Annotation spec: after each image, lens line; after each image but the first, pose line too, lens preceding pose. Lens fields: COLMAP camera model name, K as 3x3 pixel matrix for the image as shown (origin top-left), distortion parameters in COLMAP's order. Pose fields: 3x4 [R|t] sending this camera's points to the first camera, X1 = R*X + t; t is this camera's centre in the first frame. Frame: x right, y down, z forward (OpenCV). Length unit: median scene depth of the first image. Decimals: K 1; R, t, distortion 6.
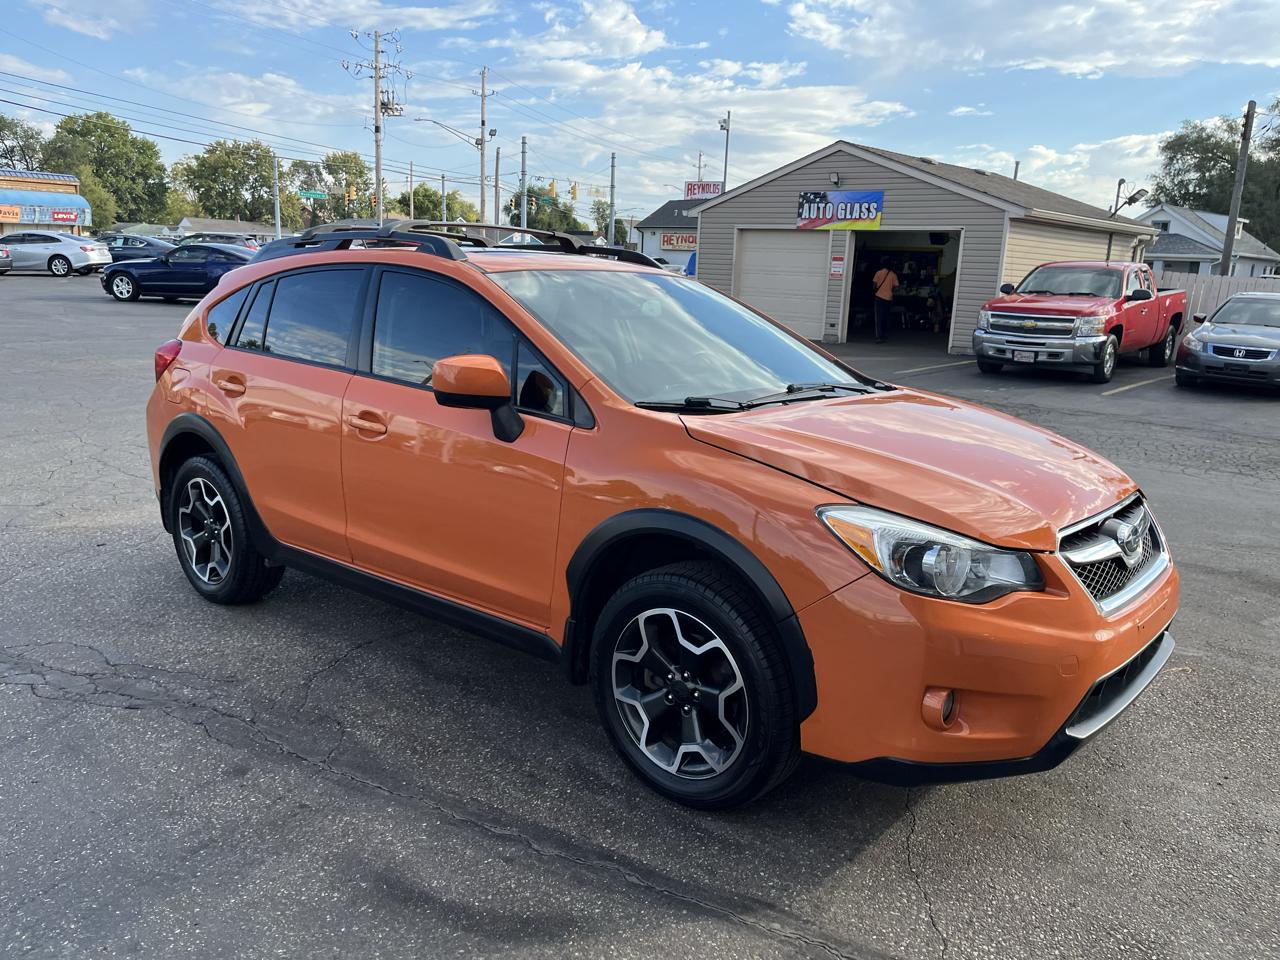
lens RADIAL K [[974.7, 0, 650.2], [0, 974.7, 497.8], [0, 0, 1]] dist [0.077616, -0.101823]
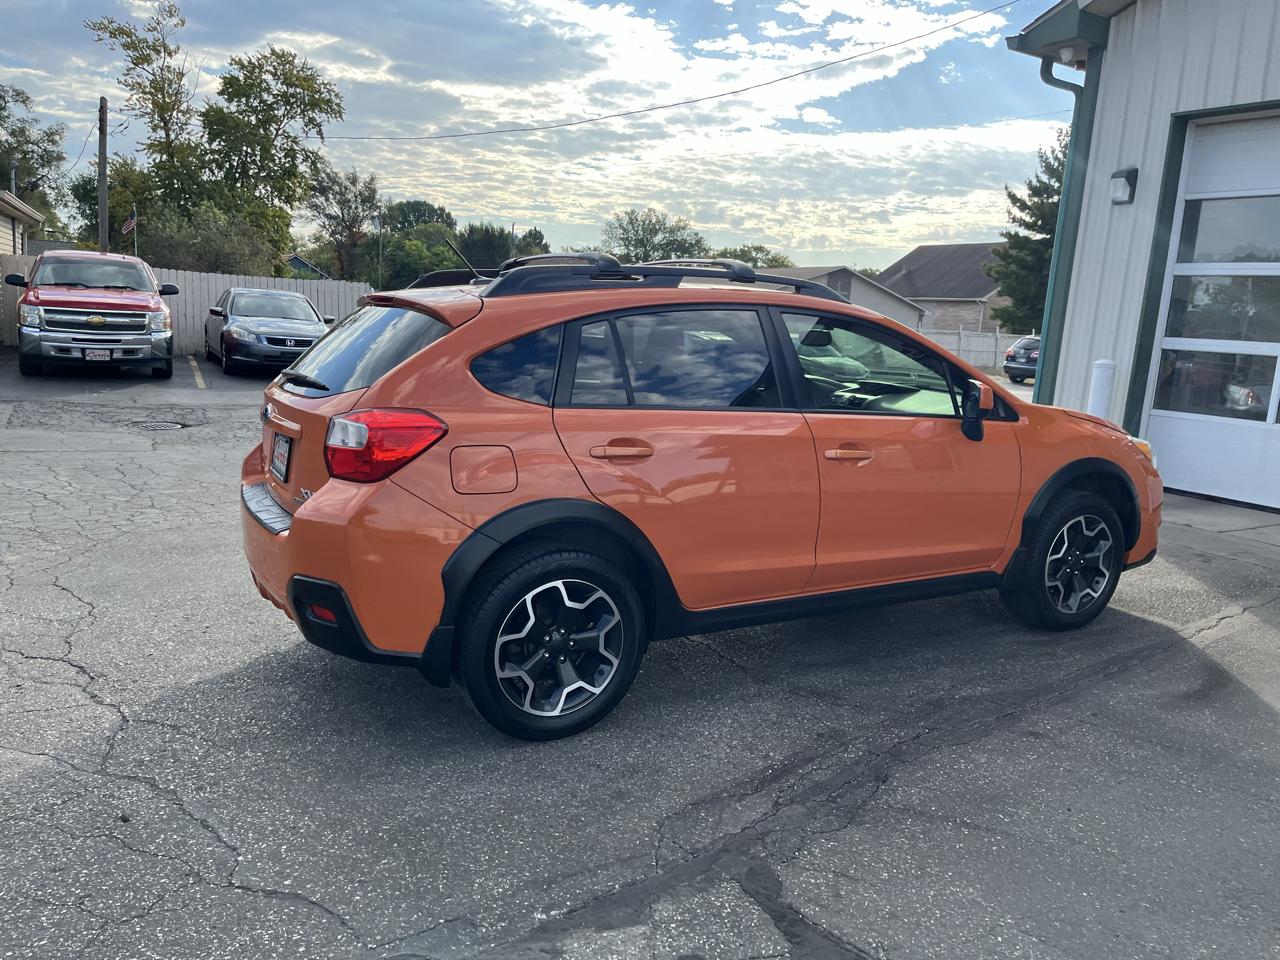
lens RADIAL K [[974.7, 0, 652.4], [0, 974.7, 486.4], [0, 0, 1]] dist [0.077616, -0.101823]
pose [[0.345613, -0.181320, 0.920693, -0.252964], [0.172972, 0.976651, 0.127409, -0.039806], [-0.922297, 0.115220, 0.368906, 0.146204]]
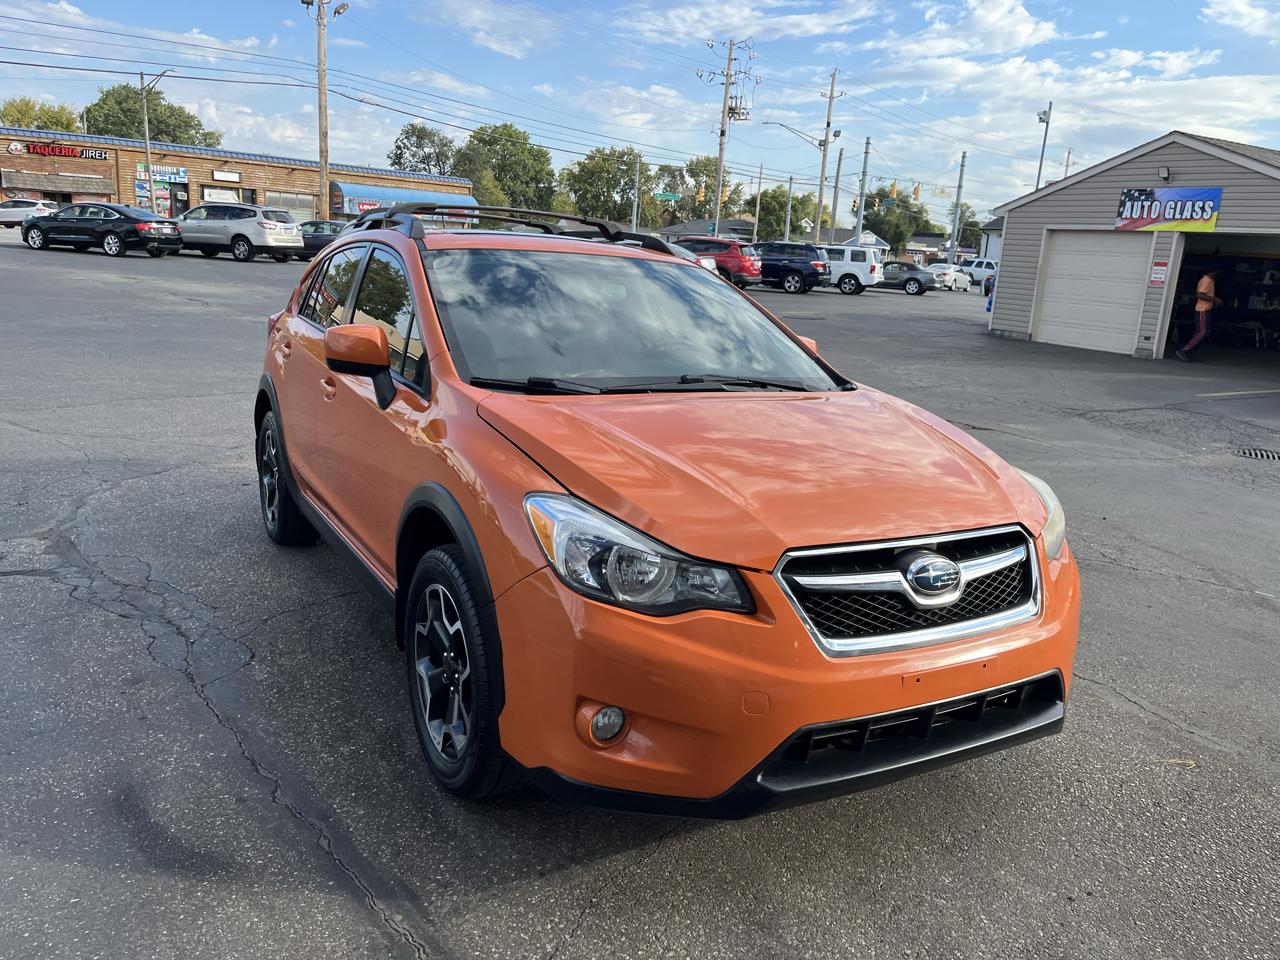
lens RADIAL K [[974.7, 0, 645.2], [0, 974.7, 478.8], [0, 0, 1]] dist [0.077616, -0.101823]
pose [[0.938043, 0.098652, -0.332179, 0.074423], [-0.105007, 0.994471, -0.001189, -0.001907], [0.330225, 0.035997, 0.943216, 0.018086]]
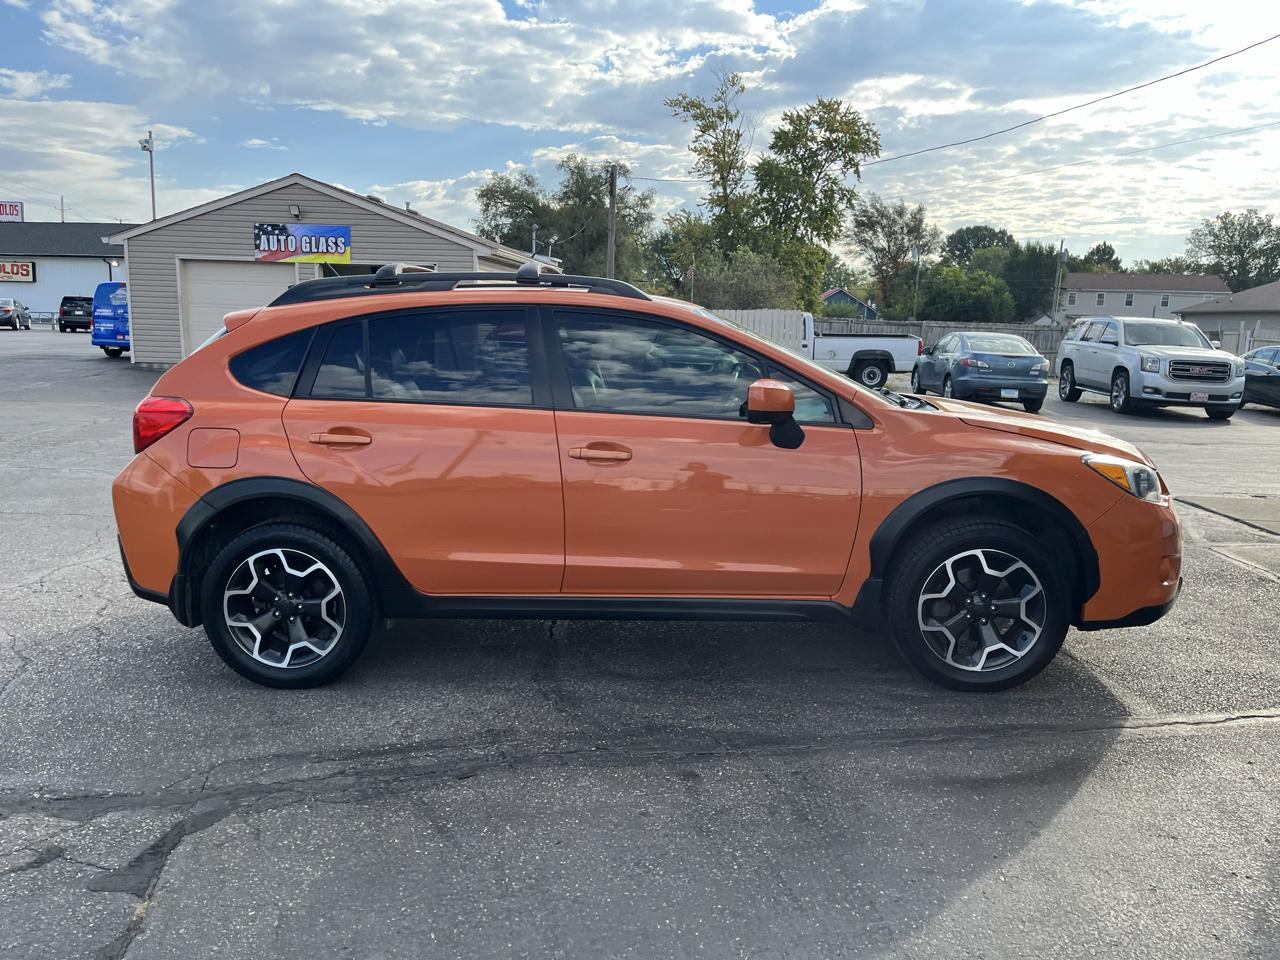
lens RADIAL K [[974.7, 0, 653.7], [0, 974.7, 478.9], [0, 0, 1]] dist [0.077616, -0.101823]
pose [[0.788473, -0.119177, 0.603413, -0.161798], [0.148732, 0.988877, 0.000961, -0.007426], [-0.596816, 0.088989, 0.797428, 0.022163]]
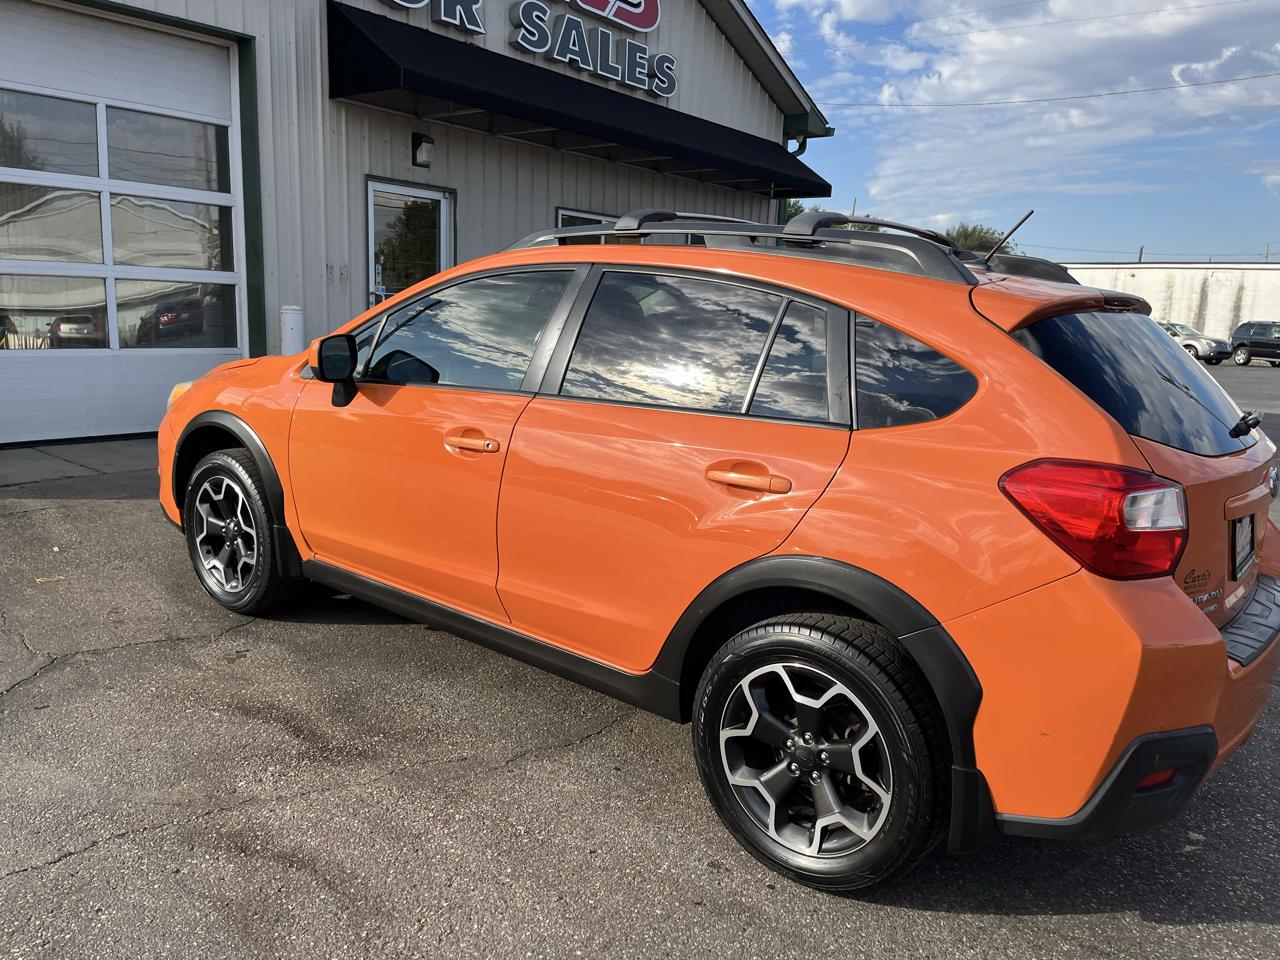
lens RADIAL K [[974.7, 0, 651.8], [0, 974.7, 482.5], [0, 0, 1]] dist [0.077616, -0.101823]
pose [[-0.995952, -0.073175, -0.052210, -0.015946], [-0.087985, 0.912521, 0.399455, -0.086849], [0.018413, 0.402431, -0.915265, 0.398092]]
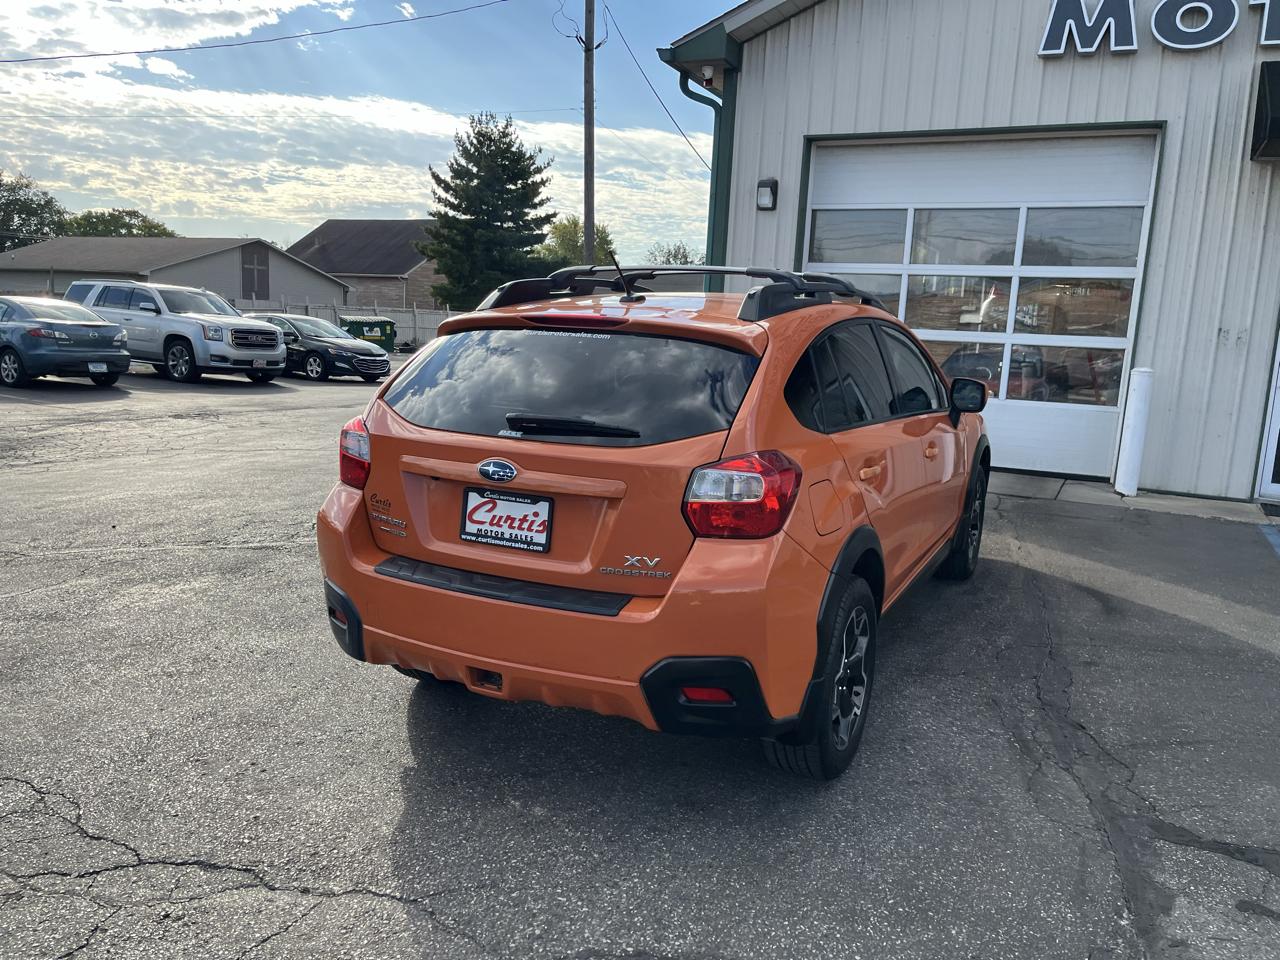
lens RADIAL K [[974.7, 0, 650.8], [0, 974.7, 485.8], [0, 0, 1]] dist [0.077616, -0.101823]
pose [[-0.239622, -0.210533, 0.947764, -0.250328], [0.170029, 0.952017, 0.254466, -0.073678], [-0.955862, 0.222123, -0.192328, 0.287676]]
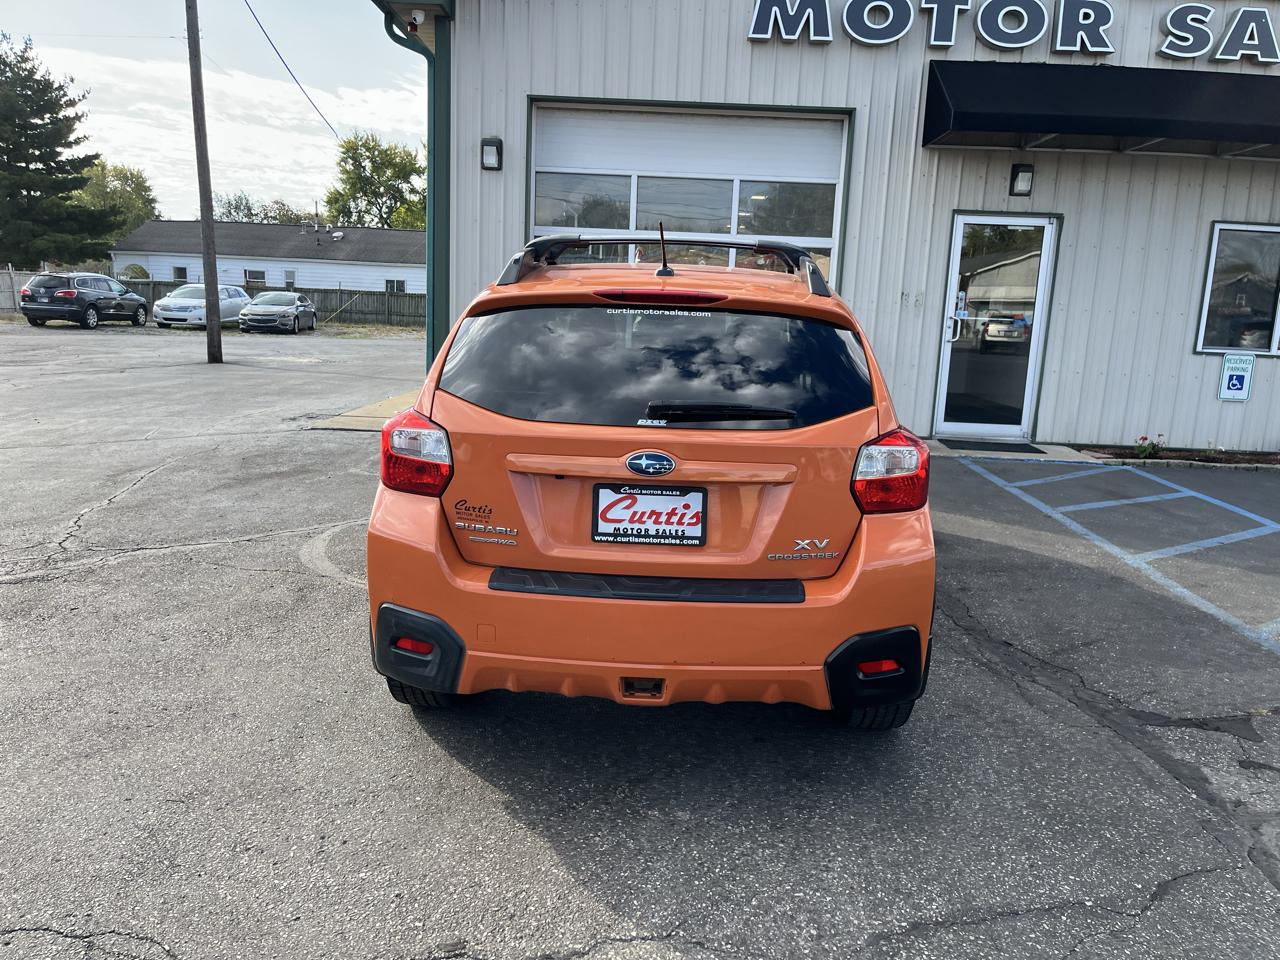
lens RADIAL K [[974.7, 0, 650.7], [0, 974.7, 482.5], [0, 0, 1]] dist [0.077616, -0.101823]
pose [[-0.615919, -0.207405, 0.760018, -0.208438], [0.118691, 0.929282, 0.349783, -0.087498], [-0.778817, 0.305645, -0.547745, 0.356693]]
